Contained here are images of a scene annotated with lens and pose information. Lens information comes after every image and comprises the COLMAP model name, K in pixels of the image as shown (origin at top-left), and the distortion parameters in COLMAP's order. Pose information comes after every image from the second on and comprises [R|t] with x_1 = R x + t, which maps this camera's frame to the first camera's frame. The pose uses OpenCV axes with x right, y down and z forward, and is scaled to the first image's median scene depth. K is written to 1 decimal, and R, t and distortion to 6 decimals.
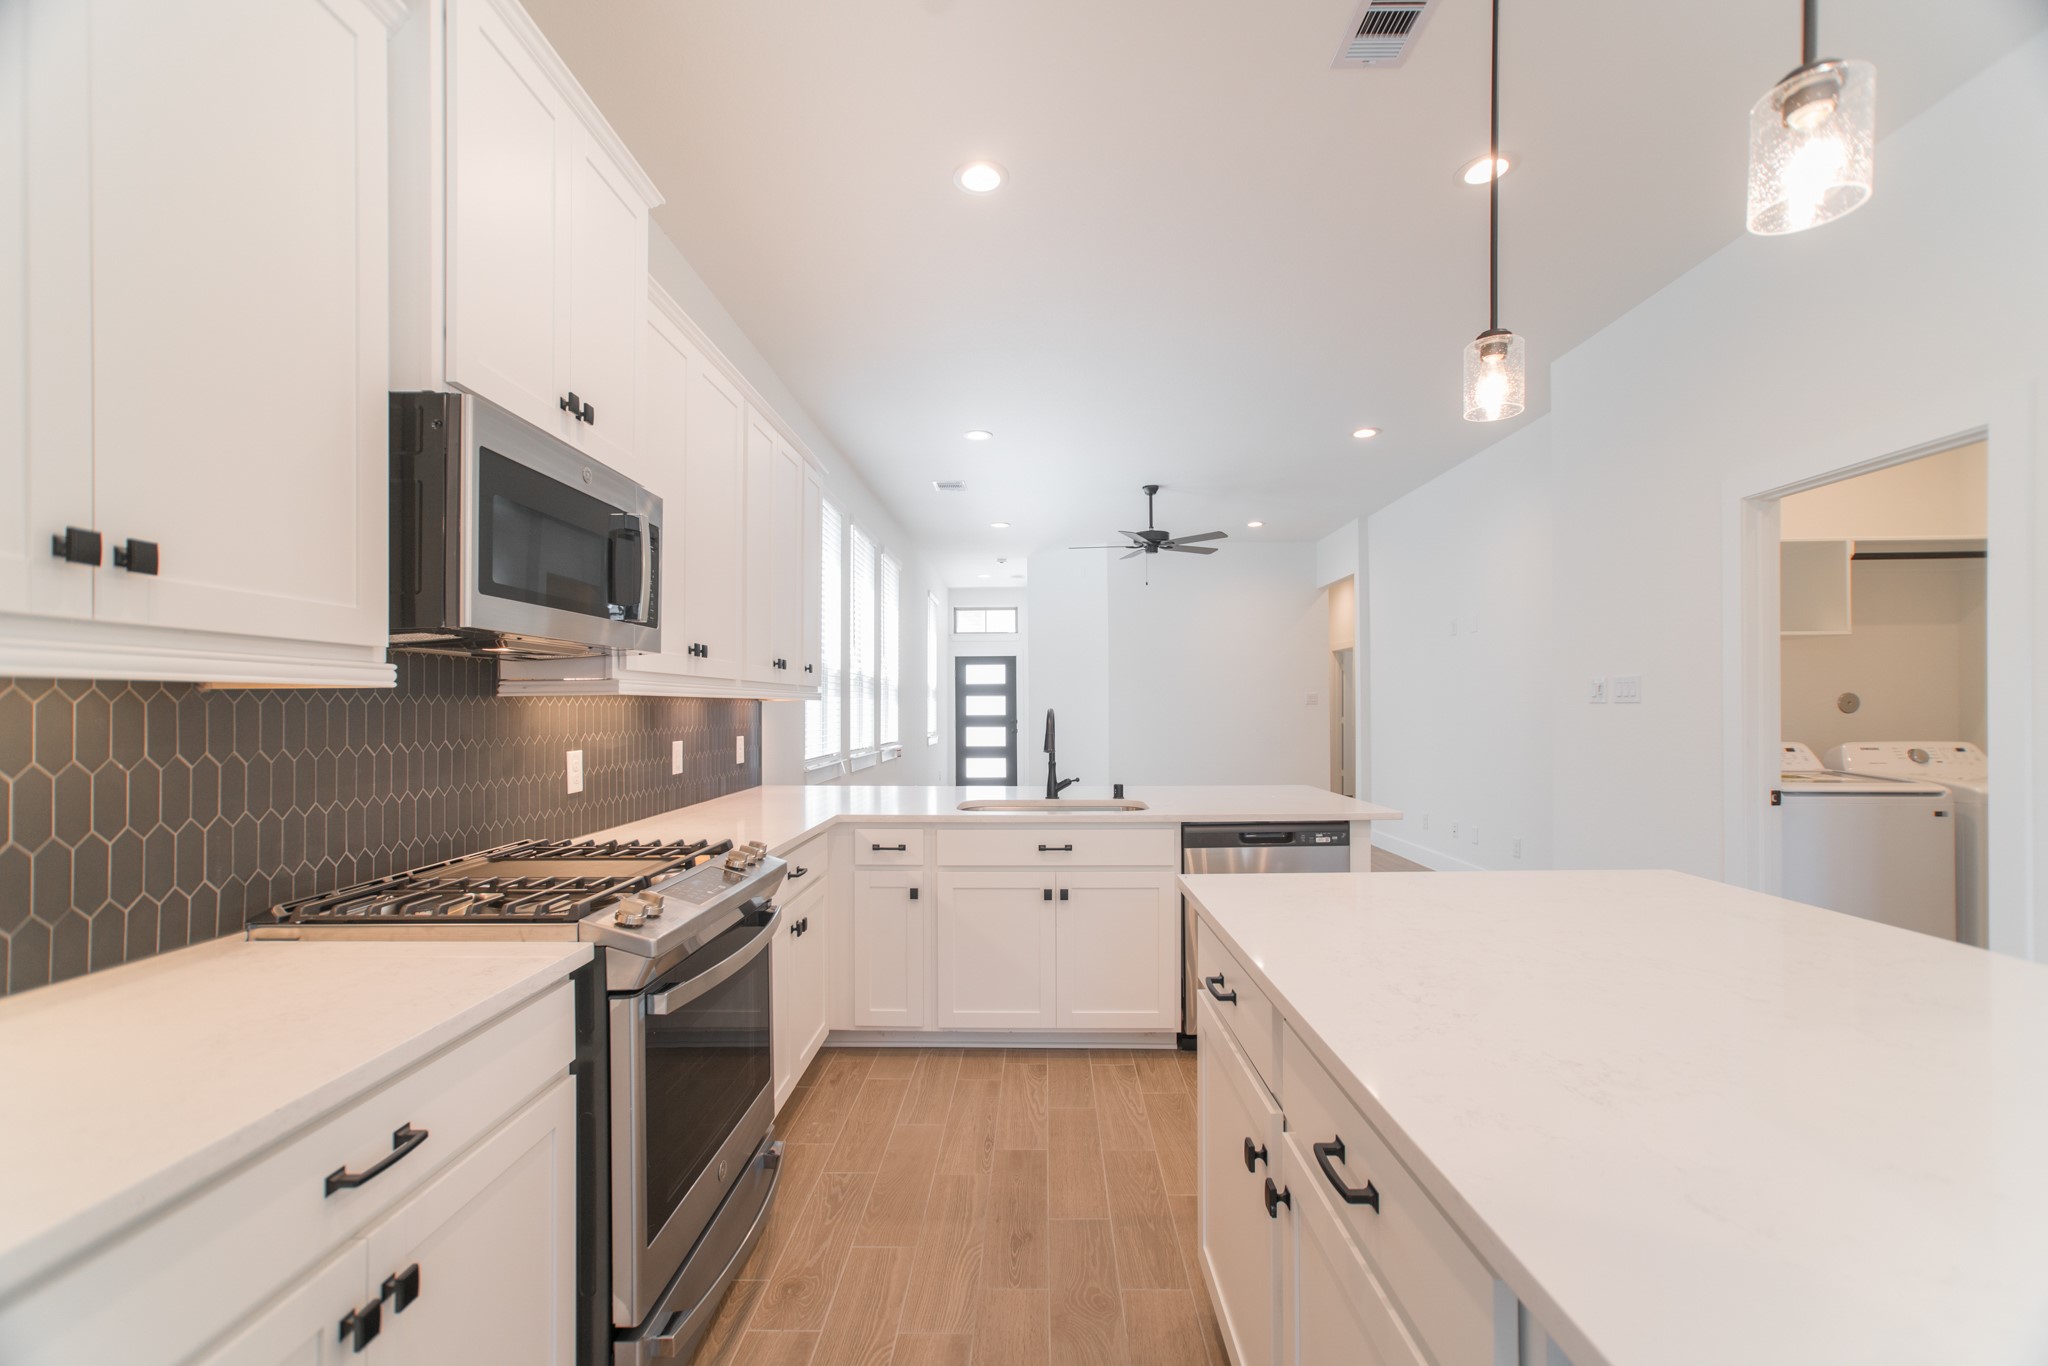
lens RADIAL K [[869.9, 0, 1026.3], [0, 869.9, 703.5], [0, 0, 1]] dist [-0.027756, 0.022478]
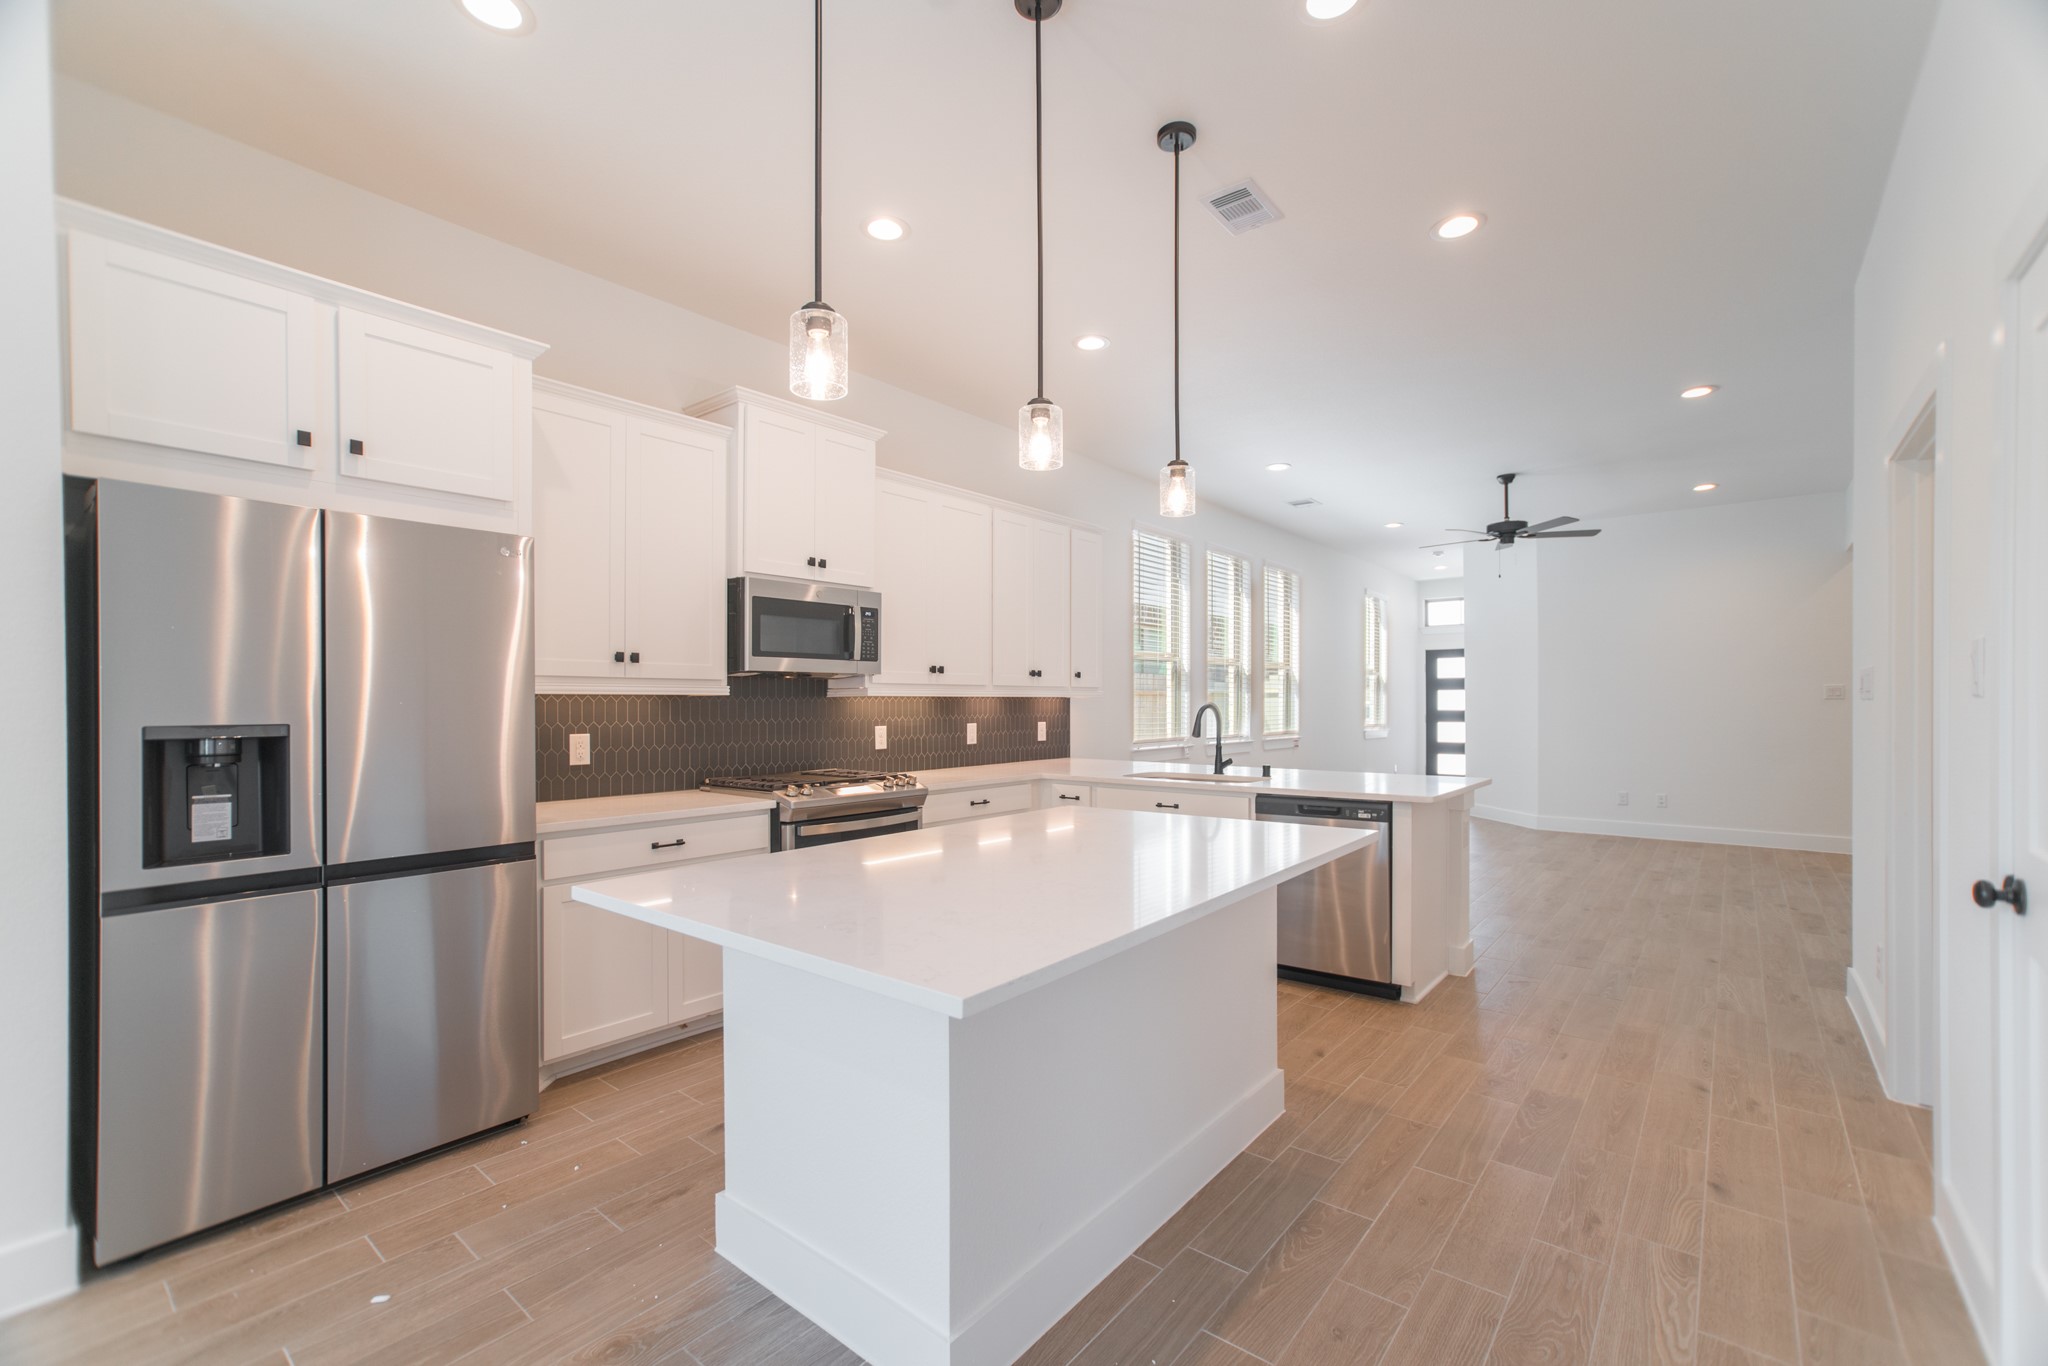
lens RADIAL K [[880.2, 0, 1024.7], [0, 880.2, 702.1], [0, 0, 1]] dist [-0.029887, 0.021737]
pose [[0.784741, 0.002375, -0.619820, 0.846139], [0.001355, 0.999984, 0.005546, -0.005844], [0.619823, -0.005192, 0.784725, -0.265503]]
